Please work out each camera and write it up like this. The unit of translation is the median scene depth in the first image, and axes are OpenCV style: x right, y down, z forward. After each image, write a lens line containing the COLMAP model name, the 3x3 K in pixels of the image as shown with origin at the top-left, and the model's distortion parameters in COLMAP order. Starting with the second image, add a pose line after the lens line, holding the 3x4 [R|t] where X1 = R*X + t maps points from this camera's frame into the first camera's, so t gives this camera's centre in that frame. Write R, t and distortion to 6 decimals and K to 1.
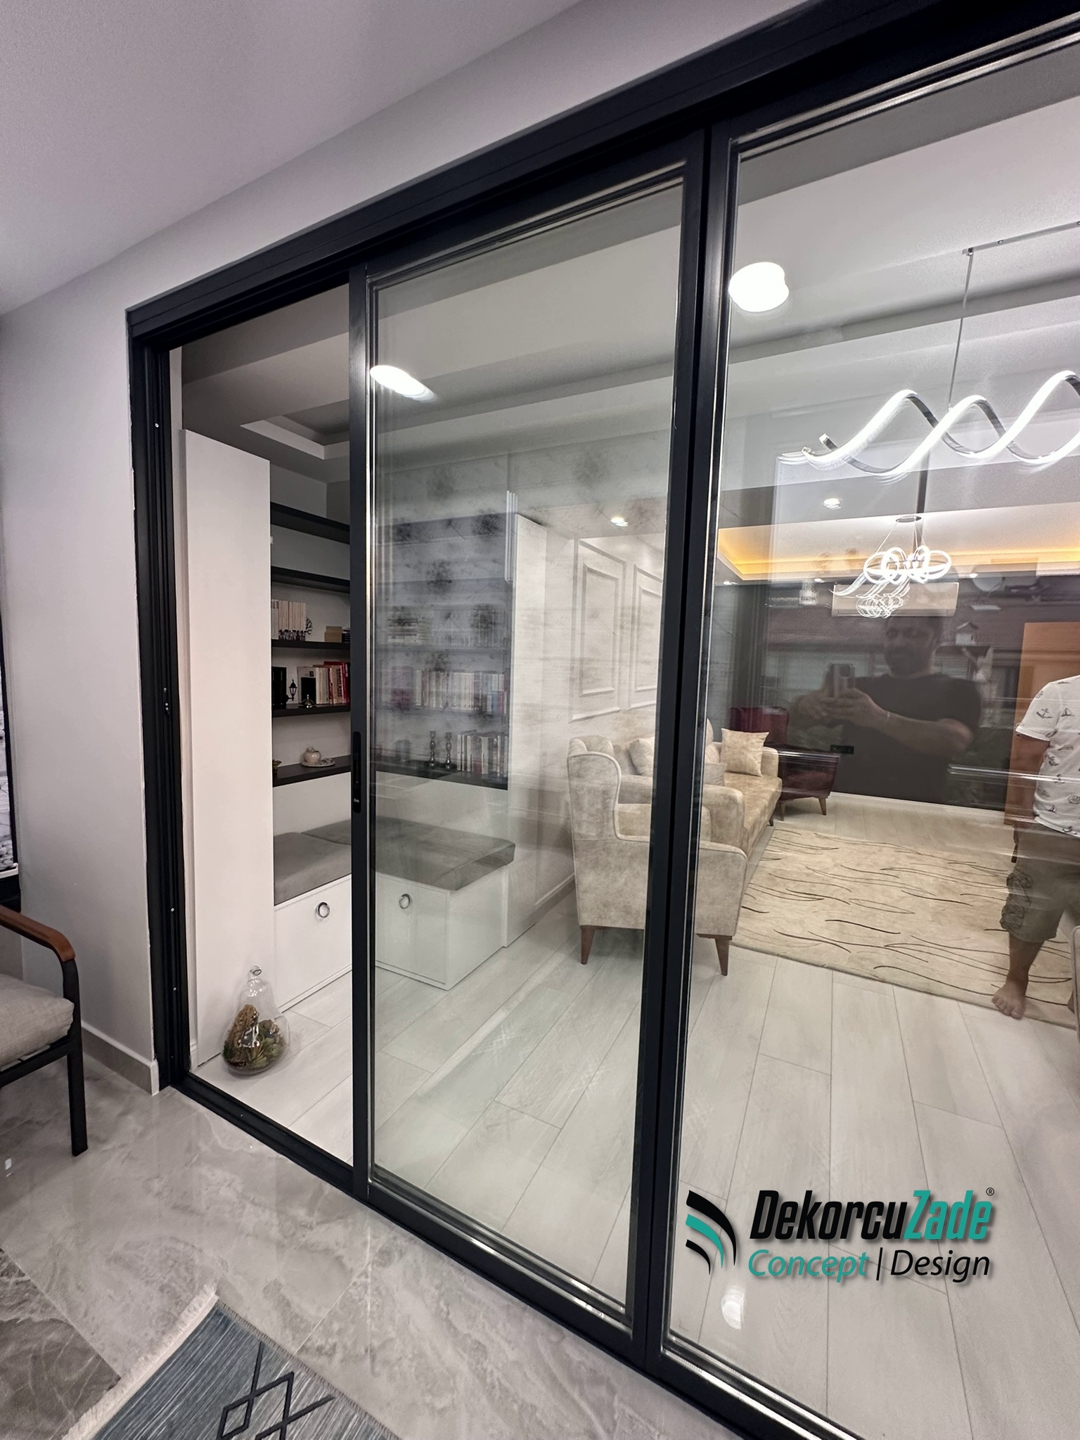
lens RADIAL K [[577.4, 0, 541.0], [0, 577.4, 716.9], [0, 0, 1]] dist [-0.003865, 0.001439]
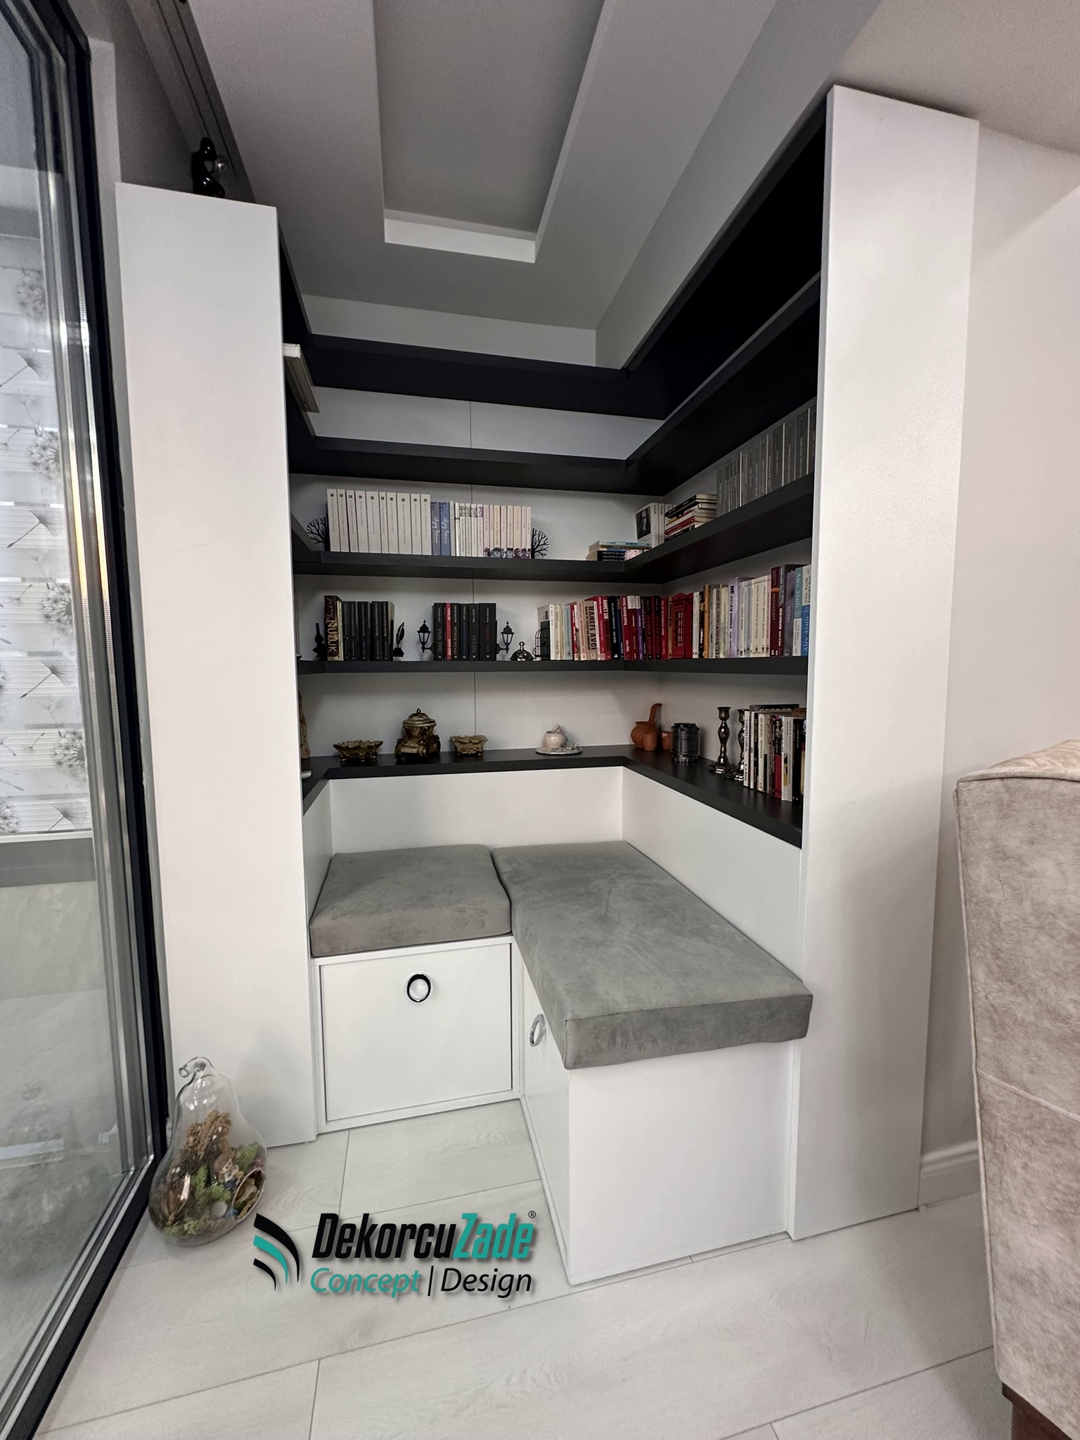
lens RADIAL K [[577.4, 0, 540.5], [0, 577.4, 717.0], [0, 0, 1]] dist [-0.003865, 0.001439]
pose [[0.644460, 0.034043, -0.763880, 0.111860], [-0.045294, 0.998954, 0.006306, 0.039661], [0.763295, 0.030536, 0.645328, 0.558869]]
